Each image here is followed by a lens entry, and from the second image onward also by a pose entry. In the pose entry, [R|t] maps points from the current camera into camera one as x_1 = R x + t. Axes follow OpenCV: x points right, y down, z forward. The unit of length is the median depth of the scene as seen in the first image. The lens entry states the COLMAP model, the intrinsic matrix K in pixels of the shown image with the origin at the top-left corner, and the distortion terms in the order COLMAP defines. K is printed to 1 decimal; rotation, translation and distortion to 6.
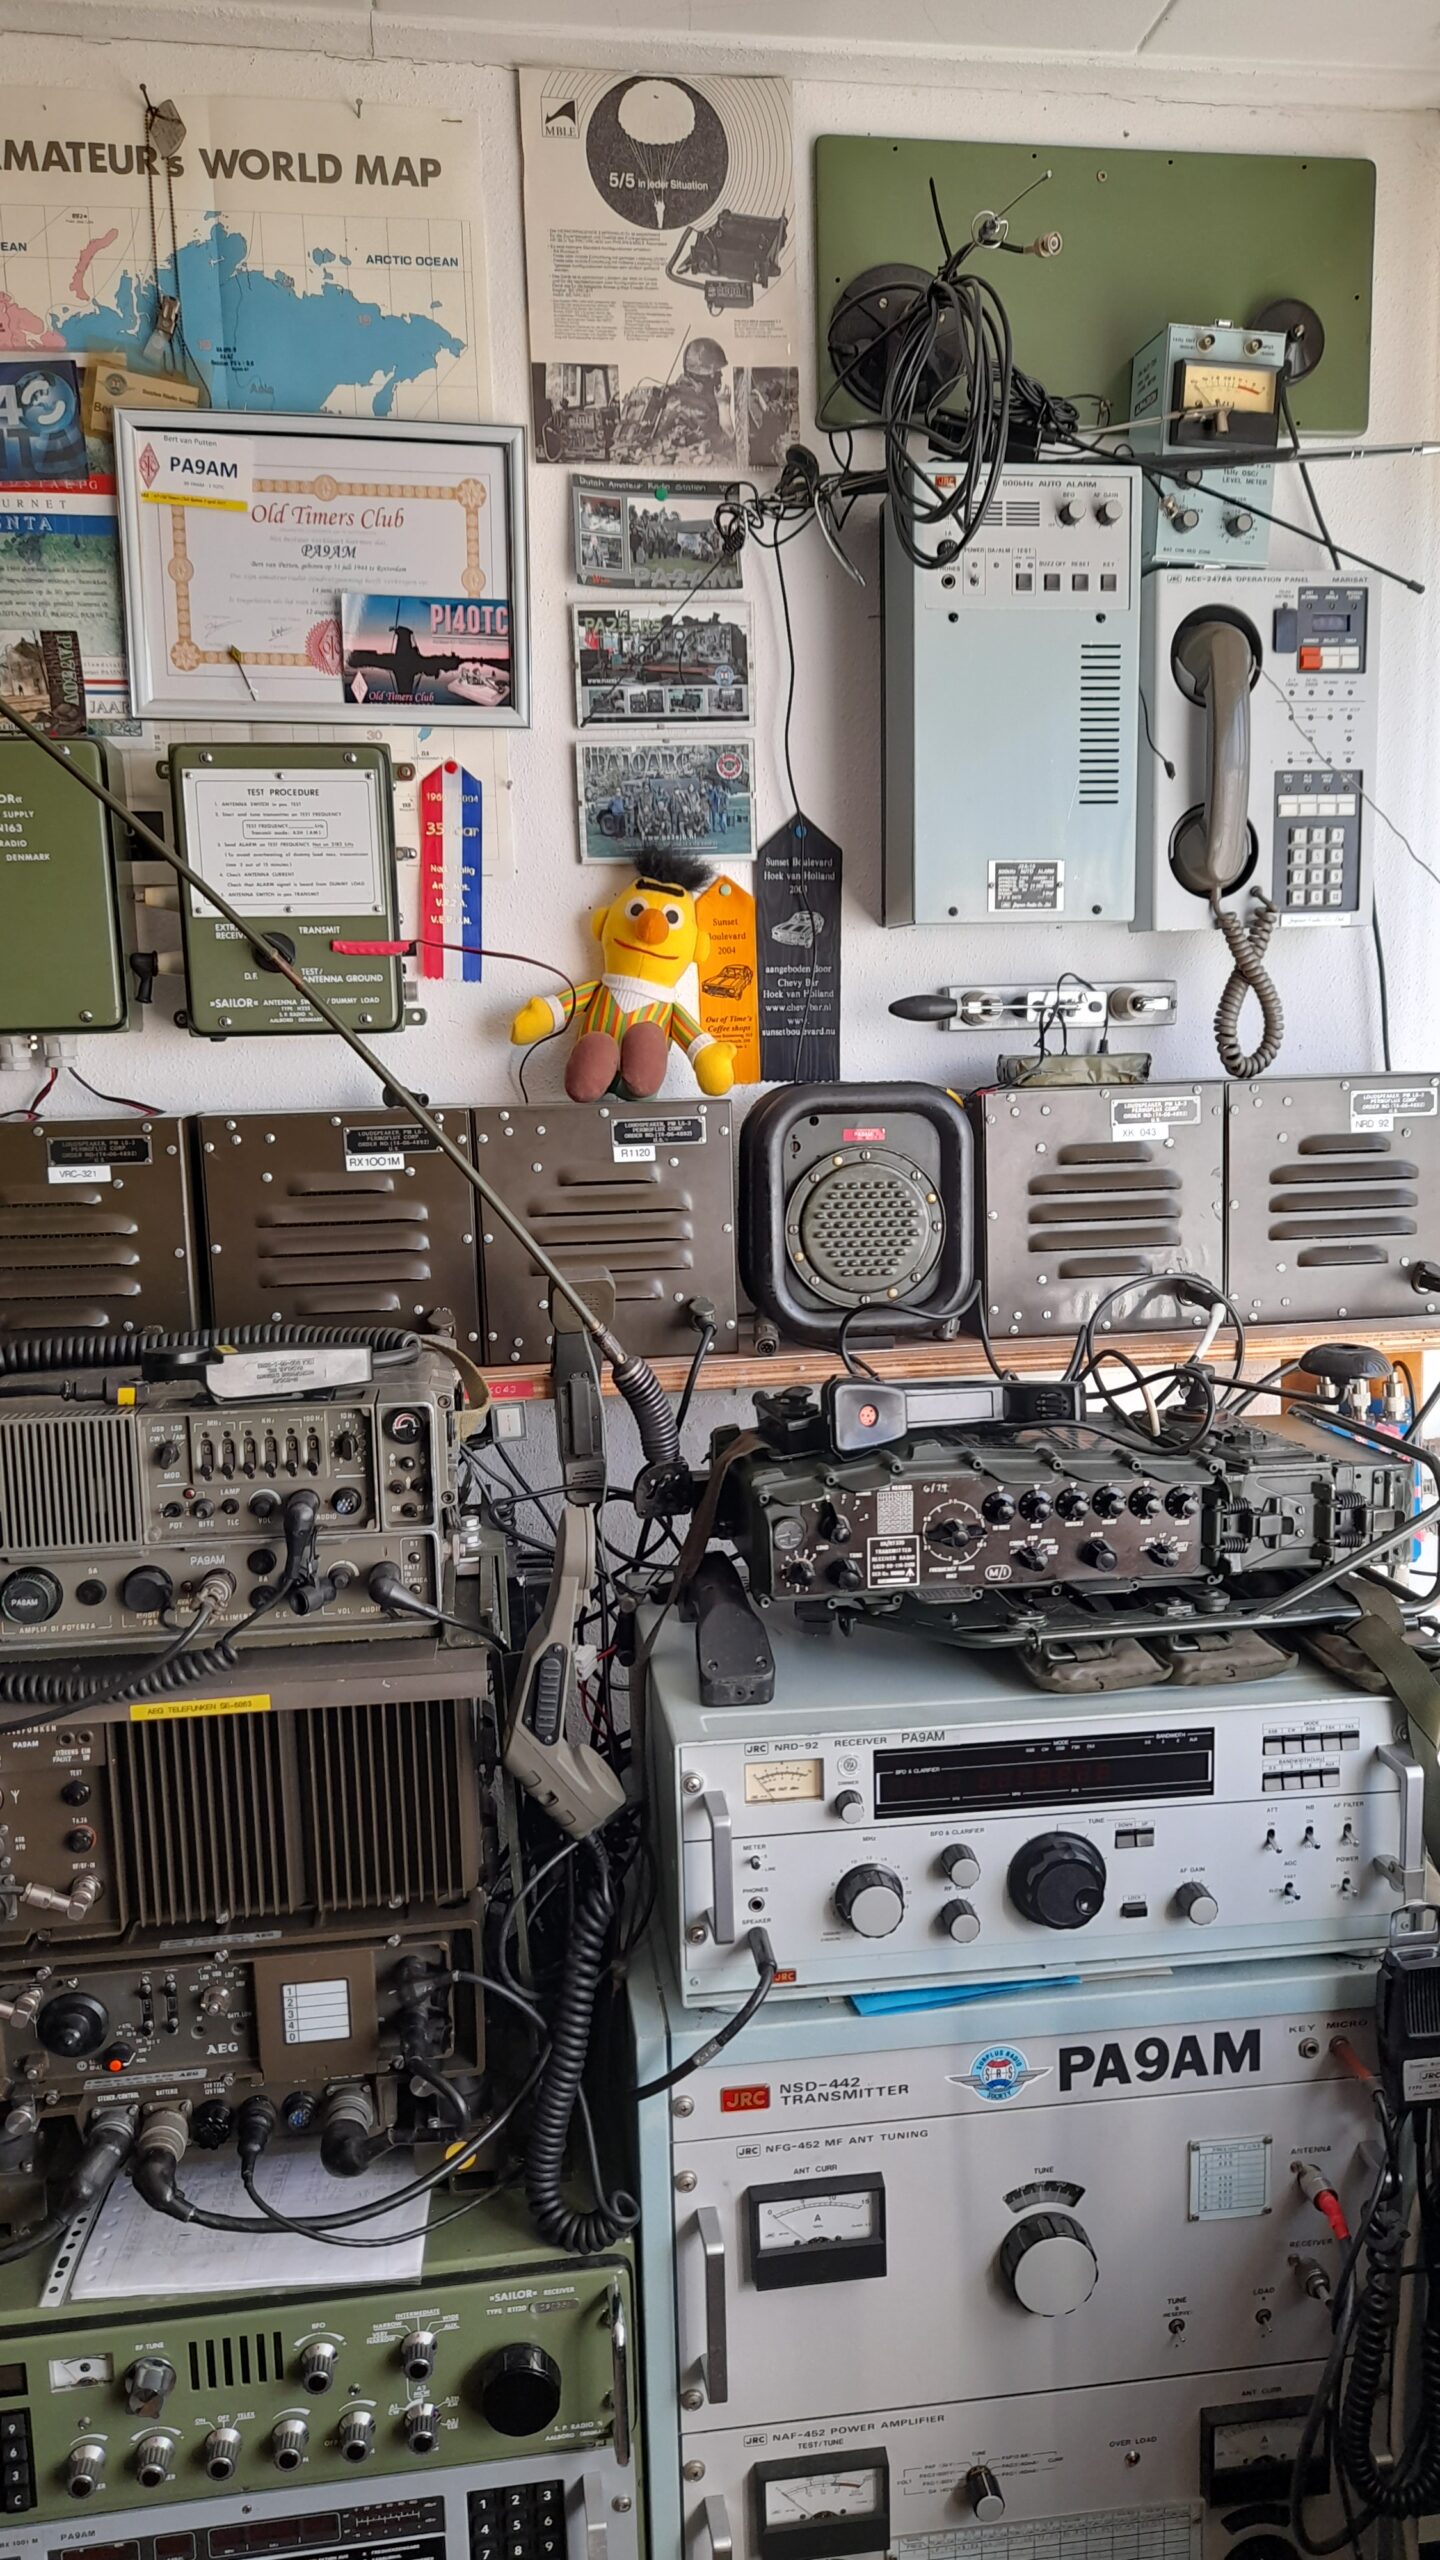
lens RADIAL K [[1862.5, 0, 722.3], [0, 1862.5, 1298.3], [0, 0, 1]] dist [0.055881, -0.063697]
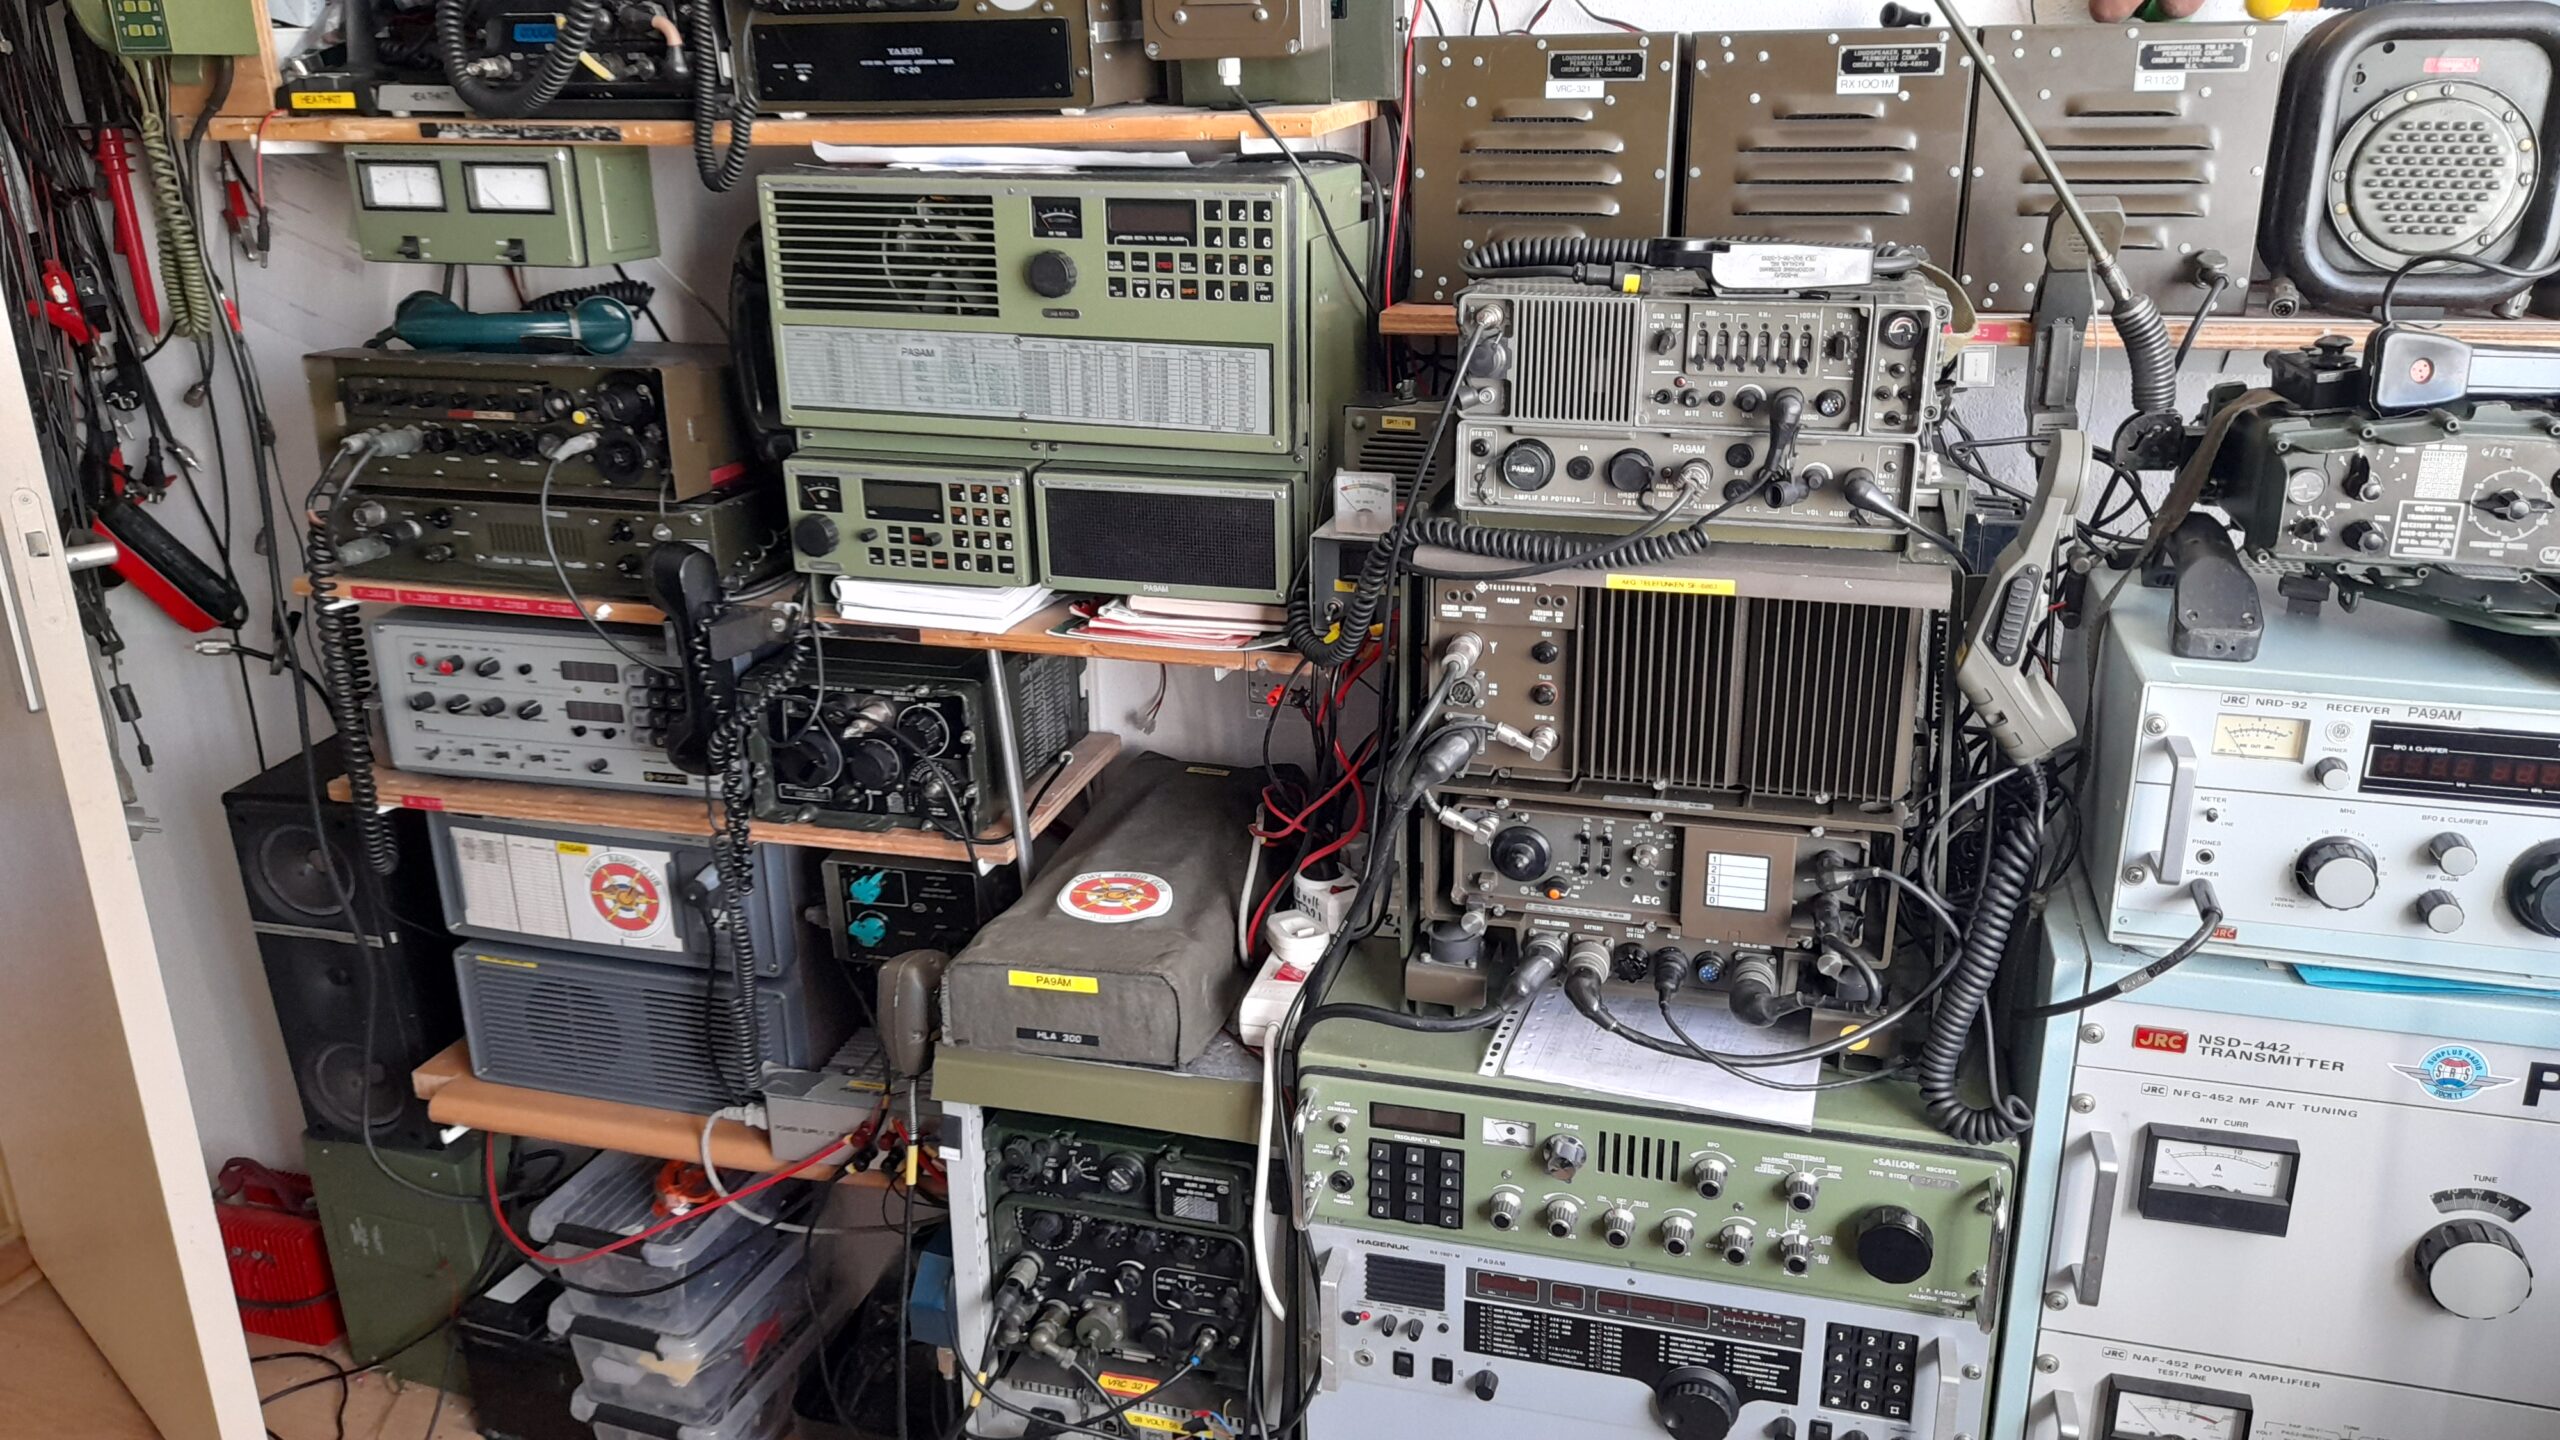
lens RADIAL K [[1874.5, 0, 1303.0], [0, 1874.5, 715.6], [0, 0, 1]] dist [0.063141, -0.074683]
pose [[0.921180, 0.141696, -0.362422, -0.066695], [-0.069859, 0.976435, 0.204193, 0.081484], [0.382815, -0.162780, 0.909371, -0.067439]]
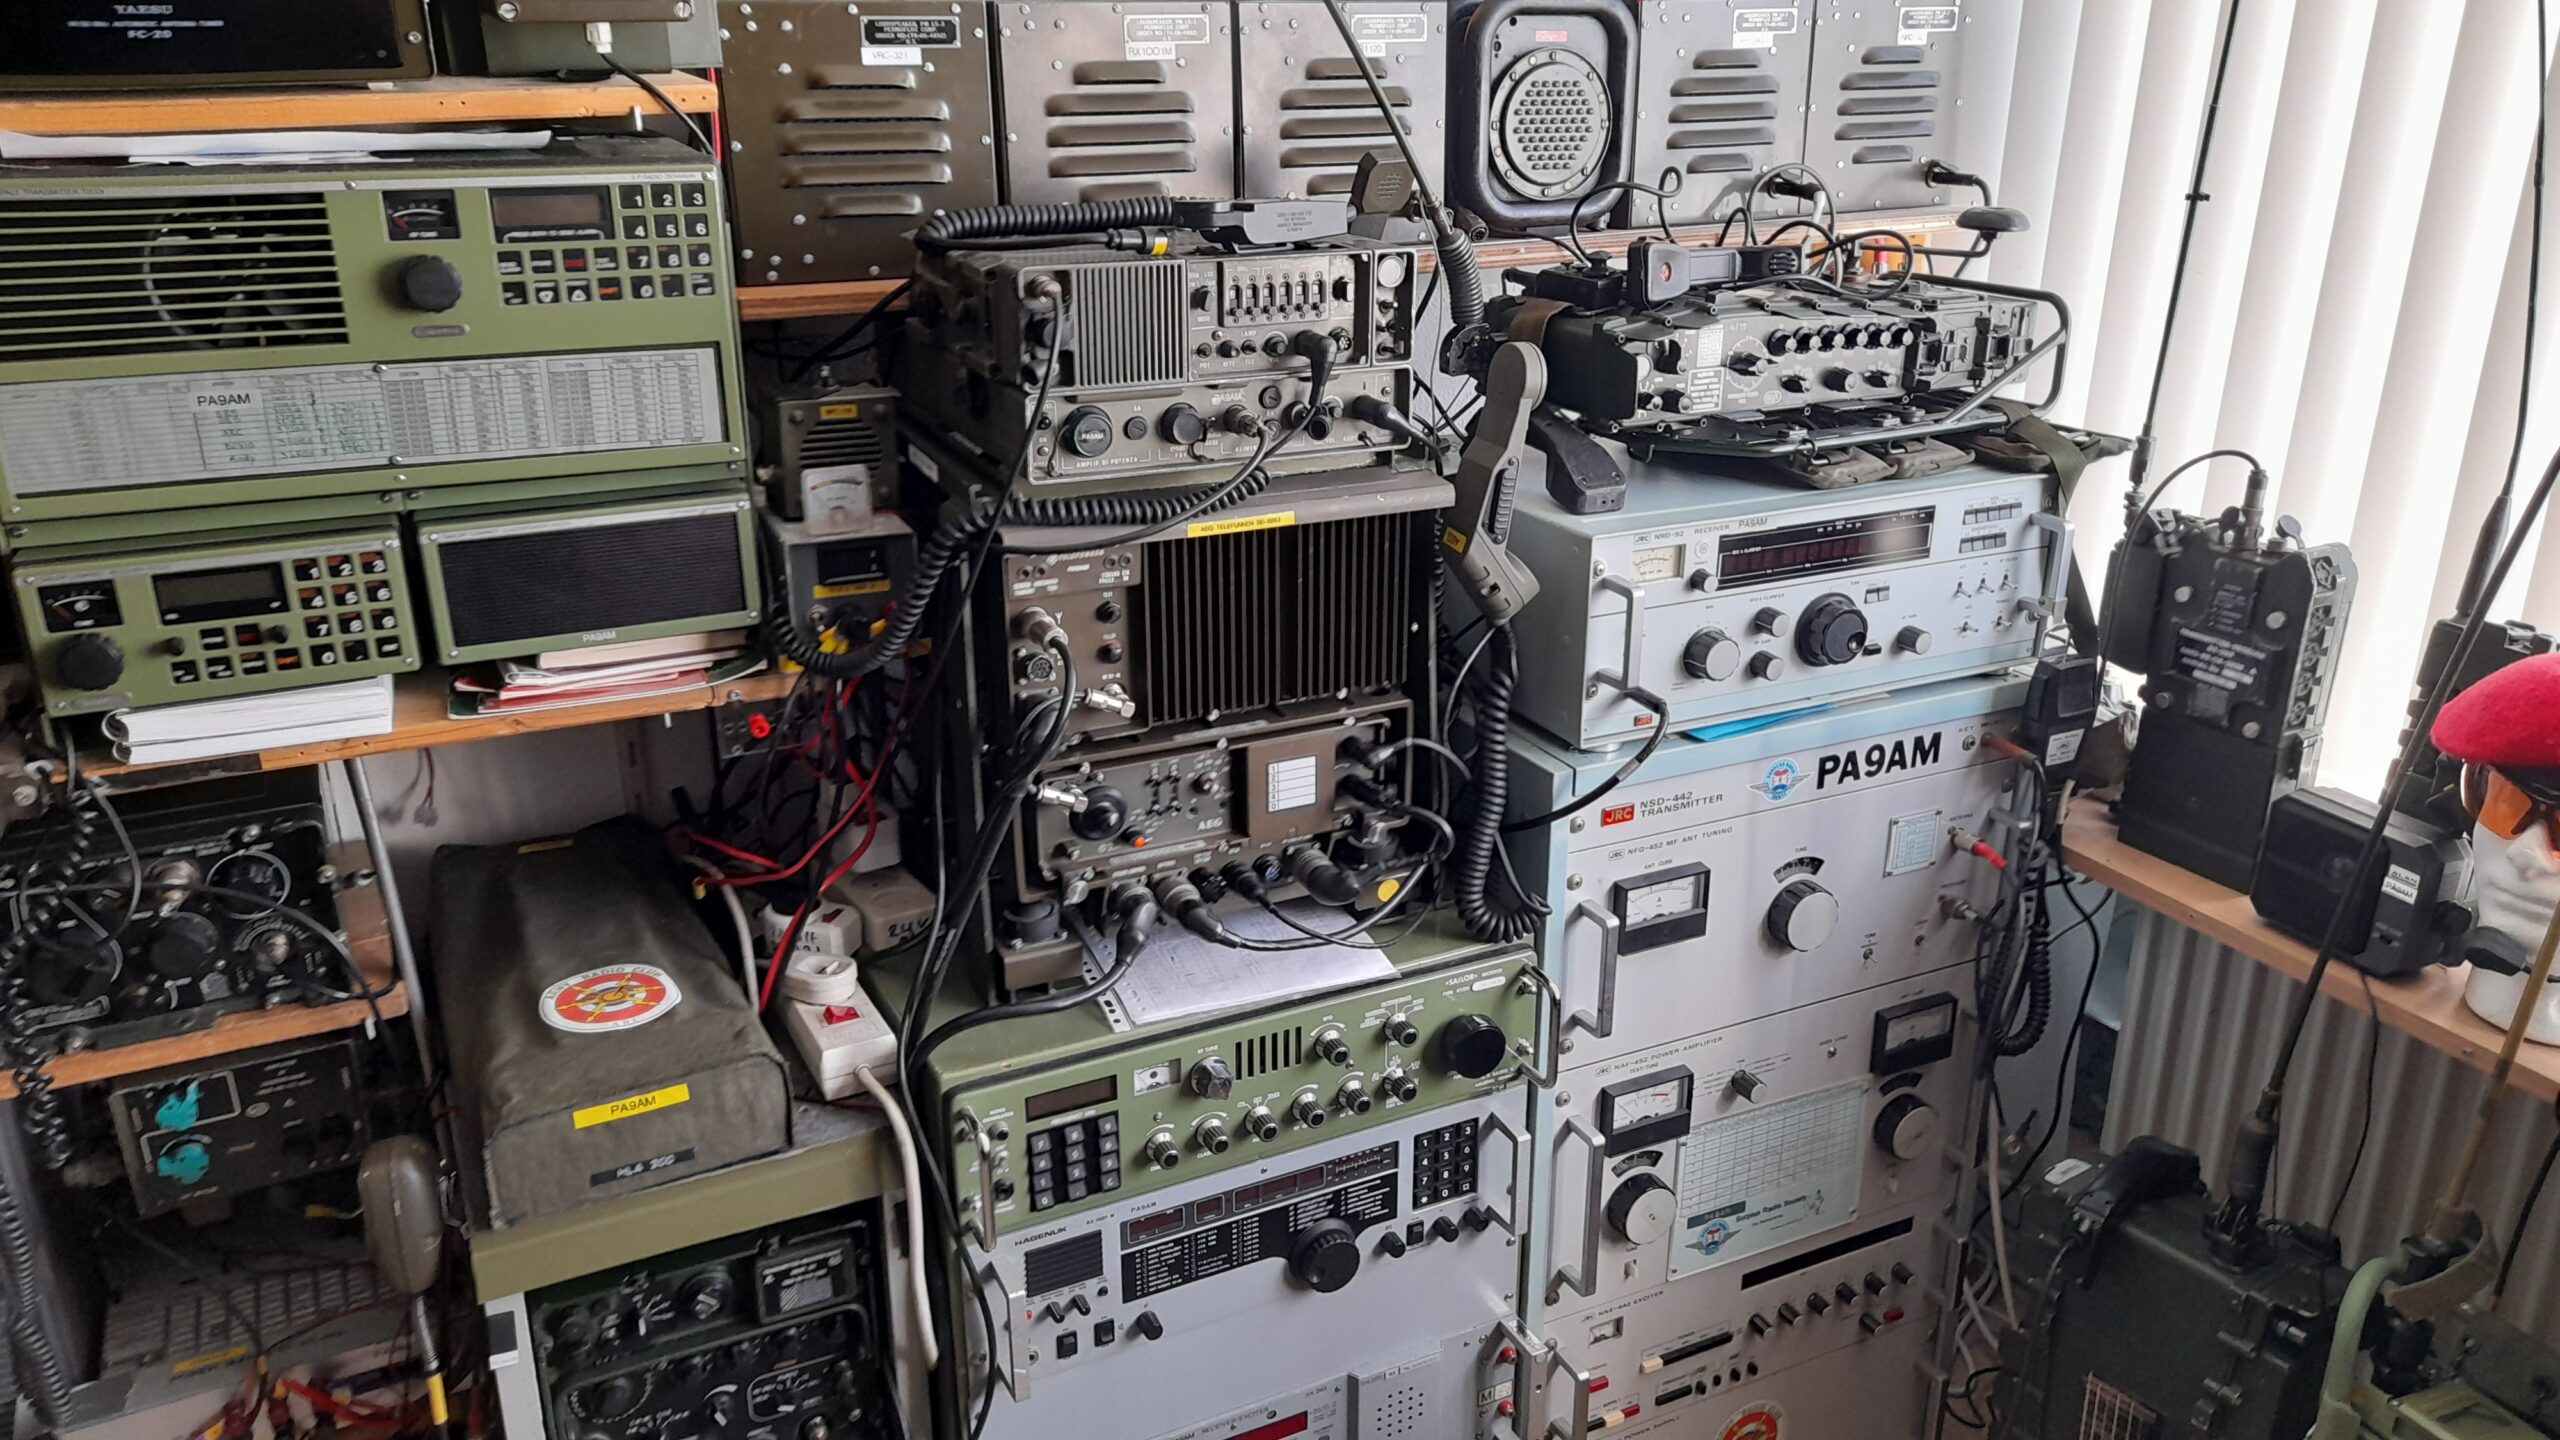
lens RADIAL K [[1874.5, 0, 1303.0], [0, 1874.5, 715.6], [0, 0, 1]] dist [0.063141, -0.074683]
pose [[0.947882, -0.089958, 0.305659, -0.568293], [0.024760, 0.977211, 0.210821, 0.085693], [-0.317659, -0.192265, 0.928508, -0.101585]]
